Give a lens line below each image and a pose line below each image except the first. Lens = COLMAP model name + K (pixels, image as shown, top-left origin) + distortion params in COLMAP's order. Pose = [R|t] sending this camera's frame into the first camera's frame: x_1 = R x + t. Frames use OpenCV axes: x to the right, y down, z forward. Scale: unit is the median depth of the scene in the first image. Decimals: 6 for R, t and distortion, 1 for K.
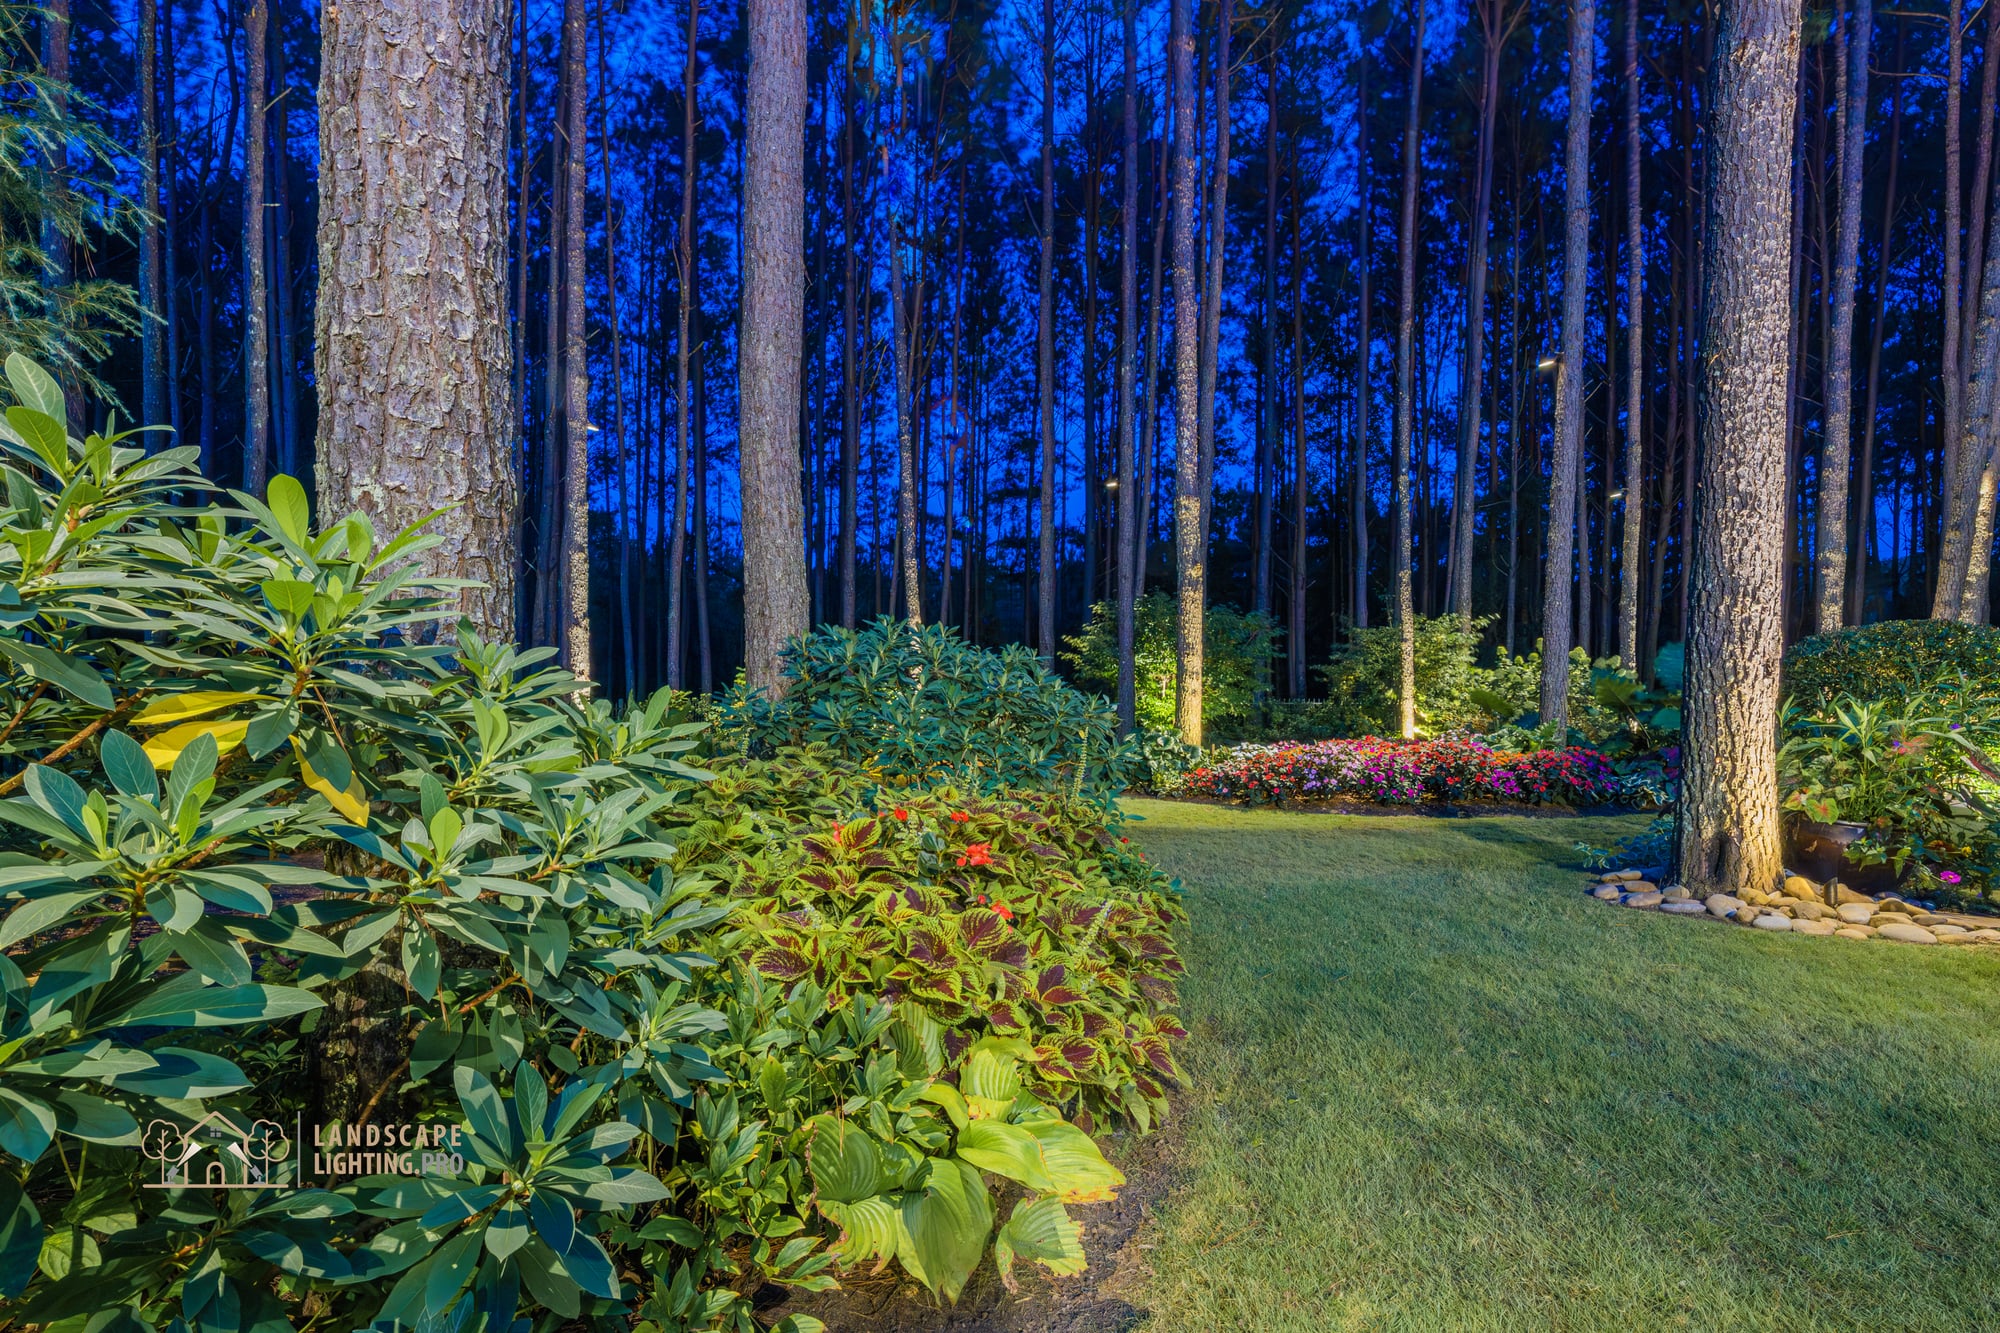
lens RADIAL K [[977.0, 0, 998.4], [0, 977.0, 745.8], [0, 0, 1]] dist [-0.000674, -0.000478]
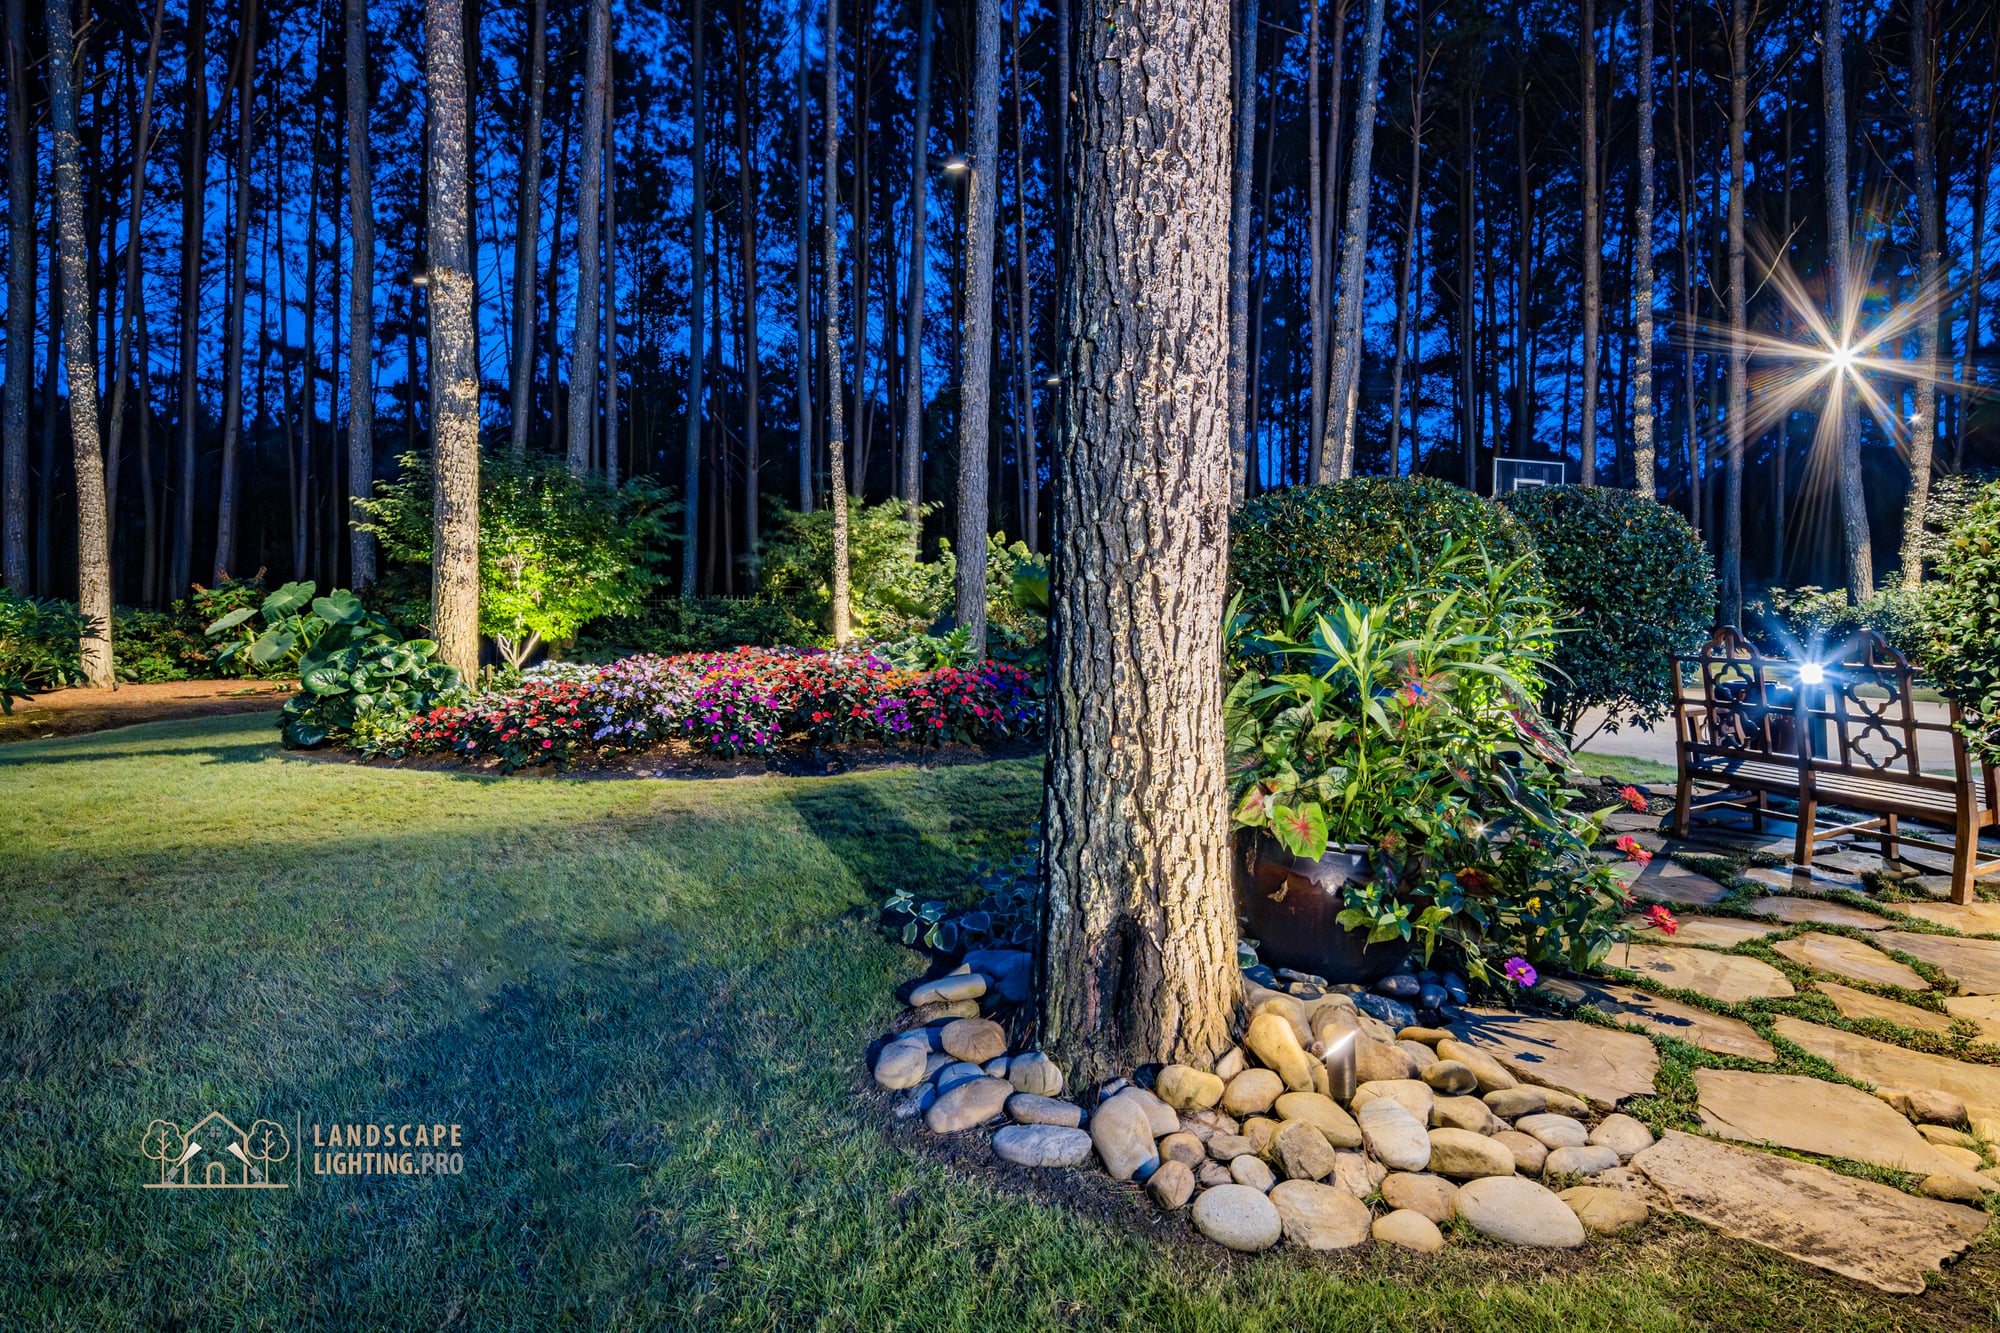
lens RADIAL K [[1024.0, 0, 1005.1], [0, 1024.0, 627.2], [0, 0, 1]] dist [0.003606, 0.000024]
pose [[0.880940, -0.005036, 0.473201, 0.469087], [0.013417, 0.999807, -0.014339, -0.027287], [-0.473038, 0.018980, 0.880838, 0.611352]]
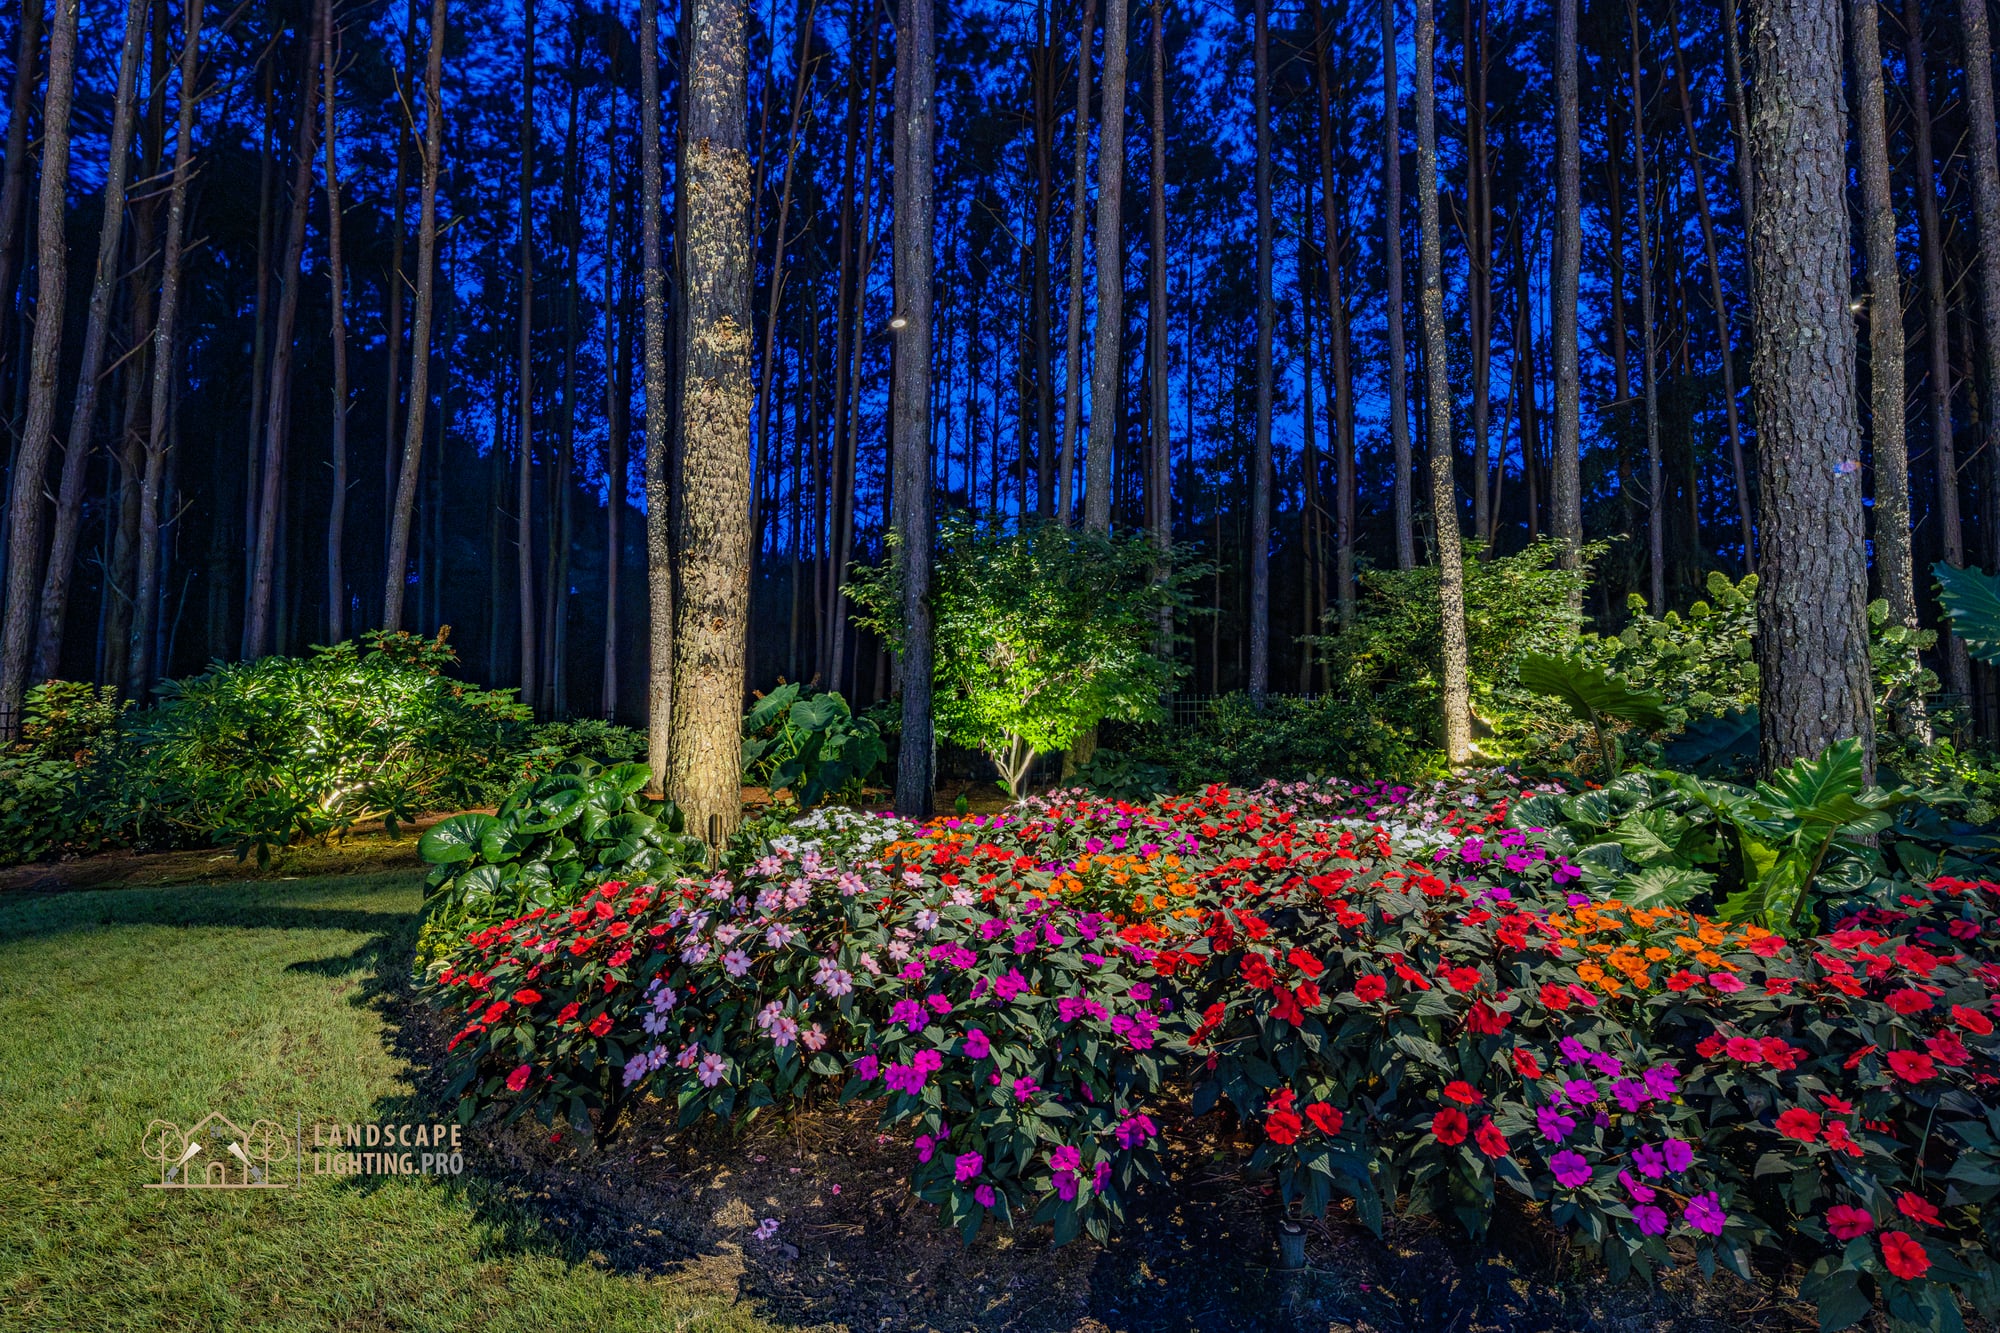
lens RADIAL K [[971.9, 0, 1000.0], [0, 971.9, 666.5], [0, 0, 1]] dist [0.000666, -0.000169]
pose [[0.993121, -0.009146, -0.116739, 0.833848], [-0.000755, 0.996424, -0.084488, -0.055613], [0.117094, 0.083995, 0.989562, 1.574962]]
